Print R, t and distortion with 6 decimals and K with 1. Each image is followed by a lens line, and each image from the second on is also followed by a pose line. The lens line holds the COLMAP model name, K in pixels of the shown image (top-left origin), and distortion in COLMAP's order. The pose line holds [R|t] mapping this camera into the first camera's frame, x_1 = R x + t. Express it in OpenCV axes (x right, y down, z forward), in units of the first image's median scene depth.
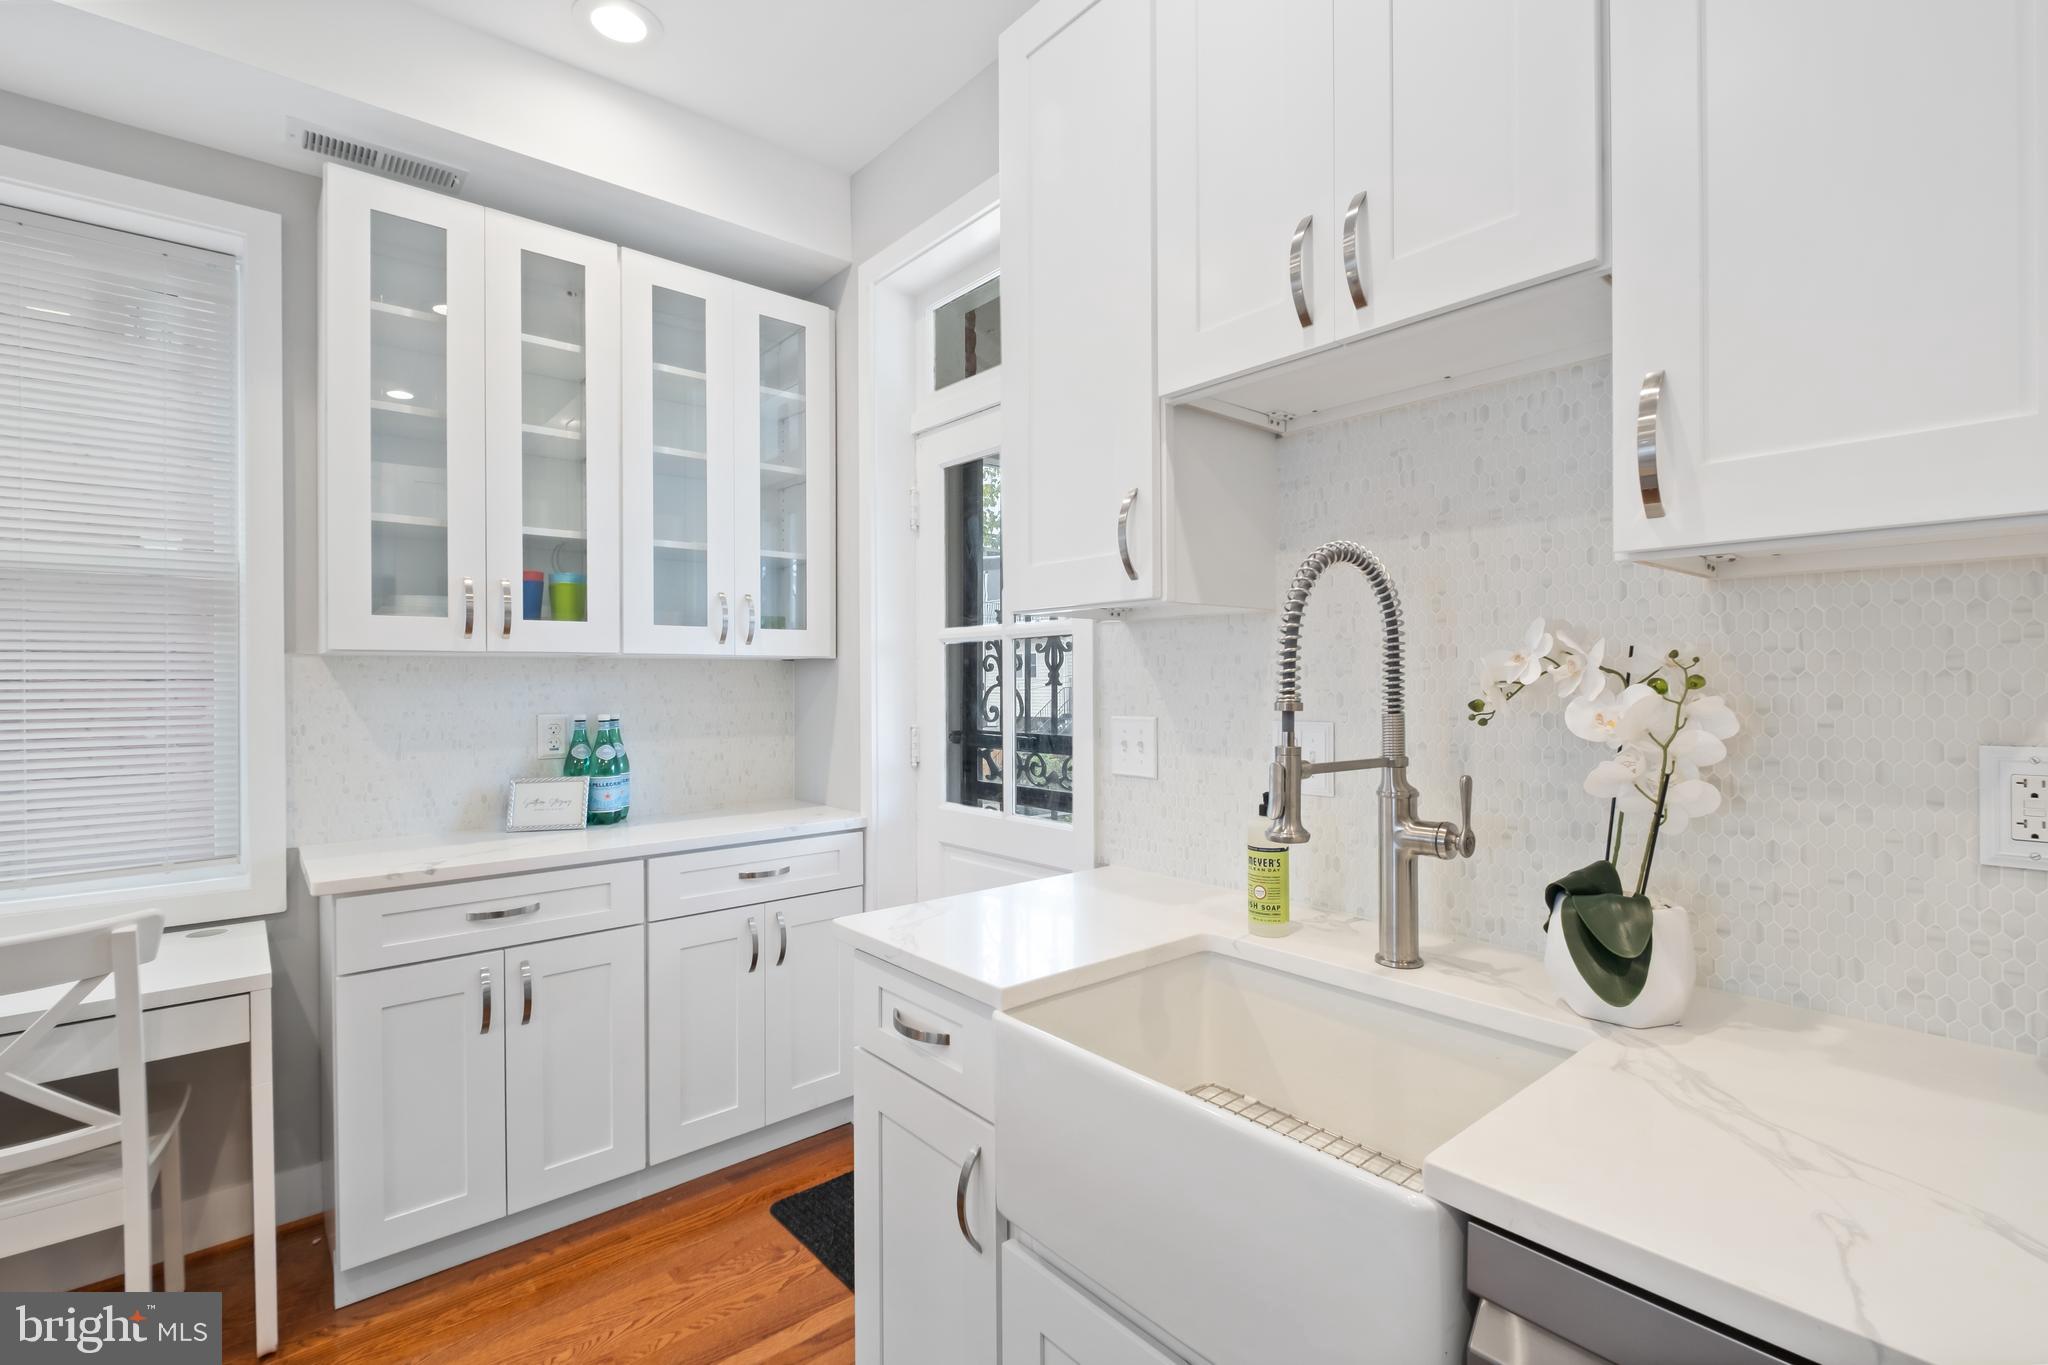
lens RADIAL K [[926.2, 0, 1022.3], [0, 926.2, 679.1], [0, 0, 1]] dist [0.002167, -0.000151]
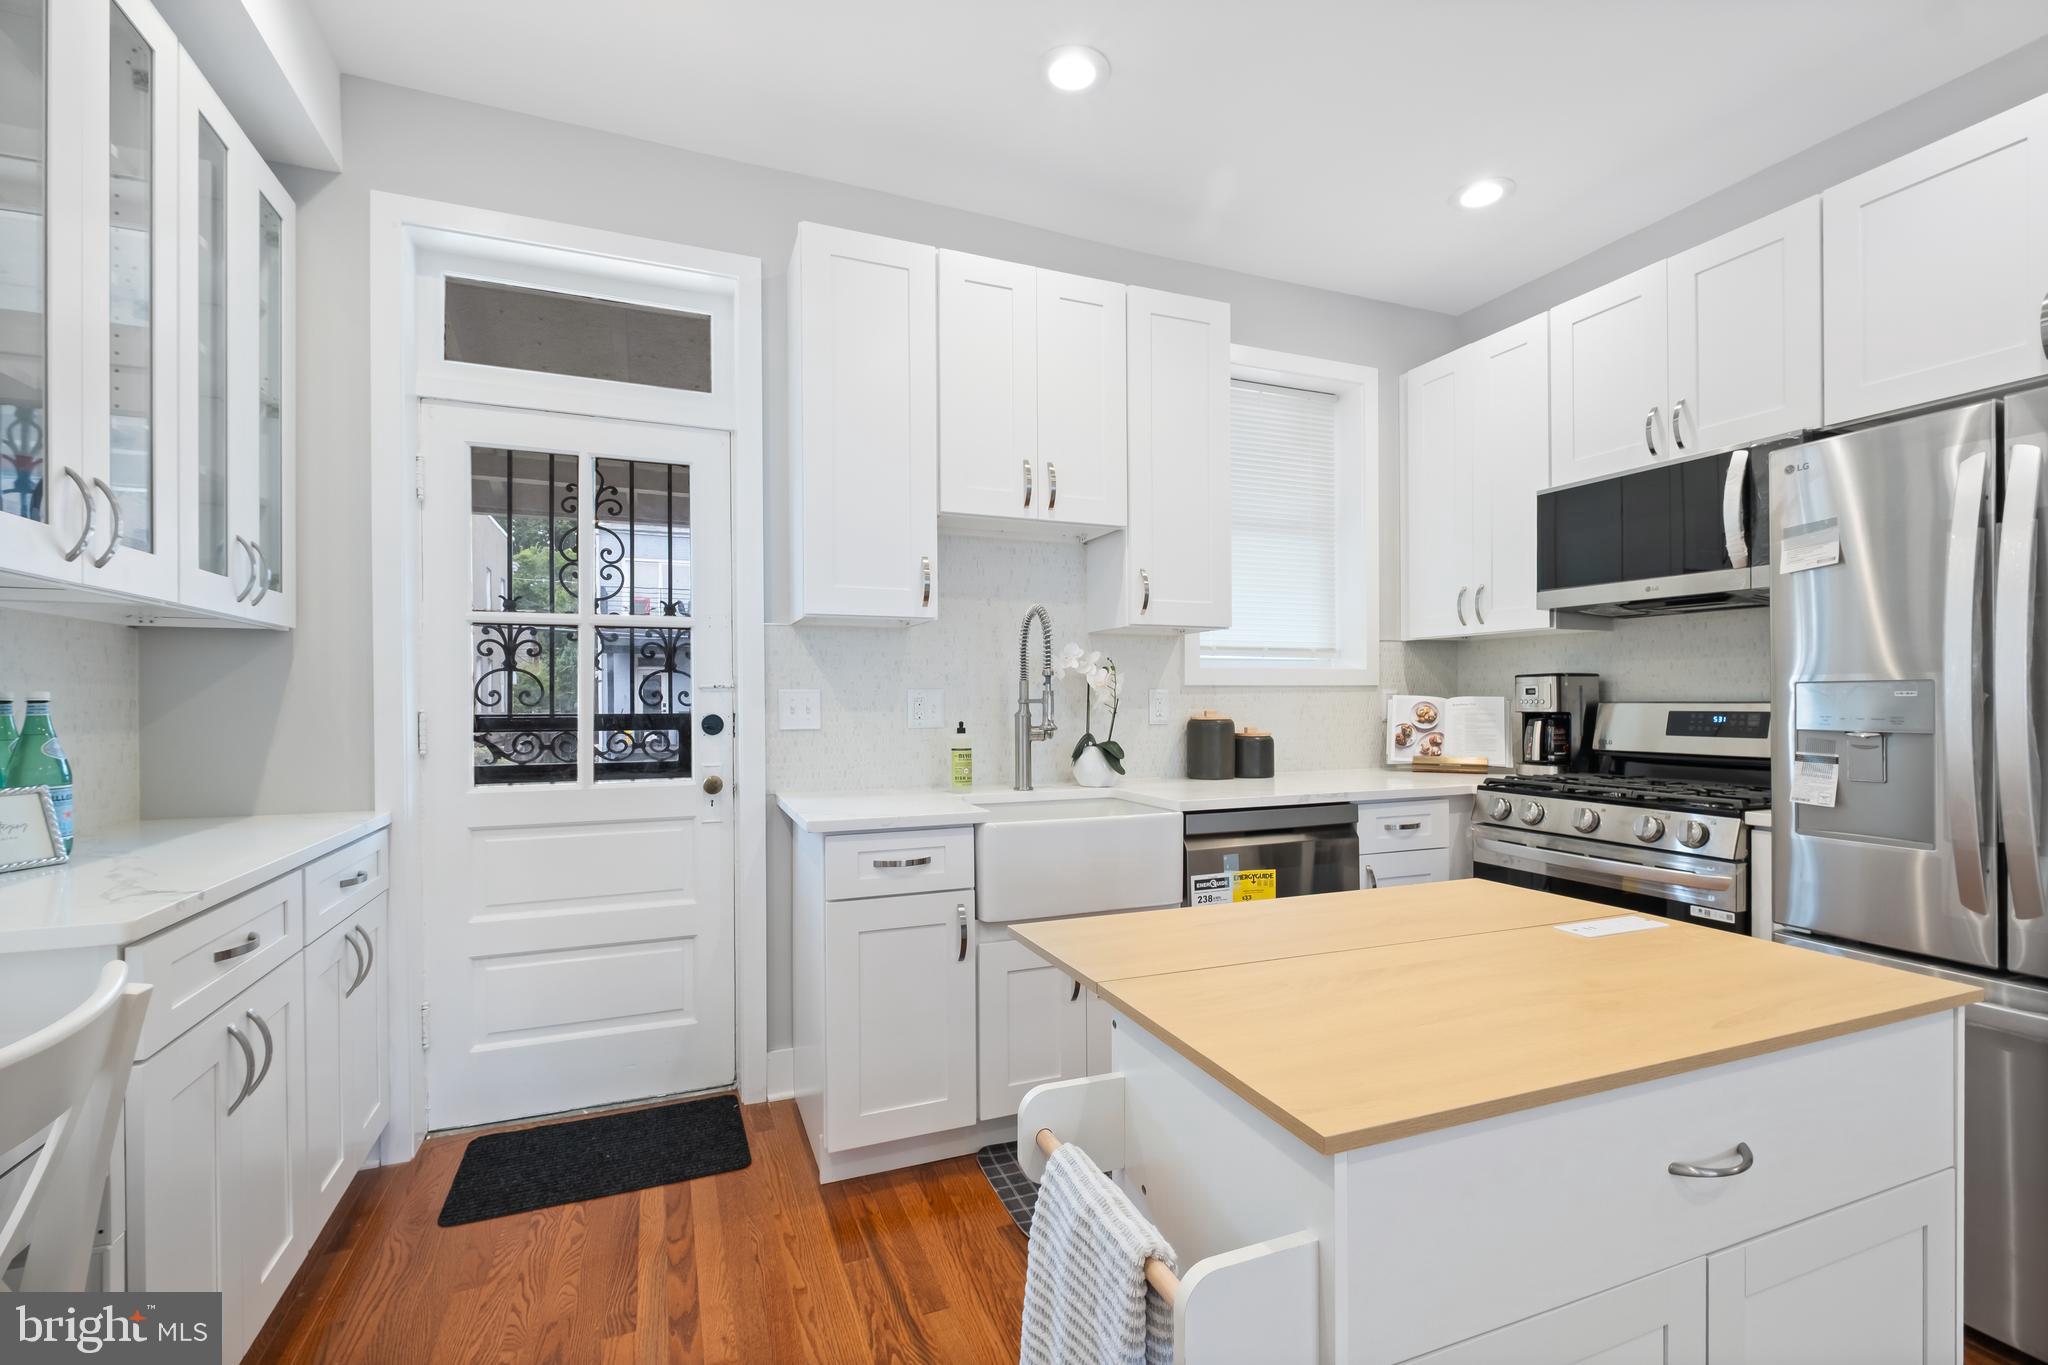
lens RADIAL K [[926.2, 0, 1023.0], [0, 926.2, 691.5], [0, 0, 1]] dist [0.002167, -0.000151]
pose [[0.313572, 0.012307, 0.949485, -1.203421], [0.000338, 0.999915, -0.013072, 0.064300], [-0.949564, 0.004420, 0.313541, 0.197832]]
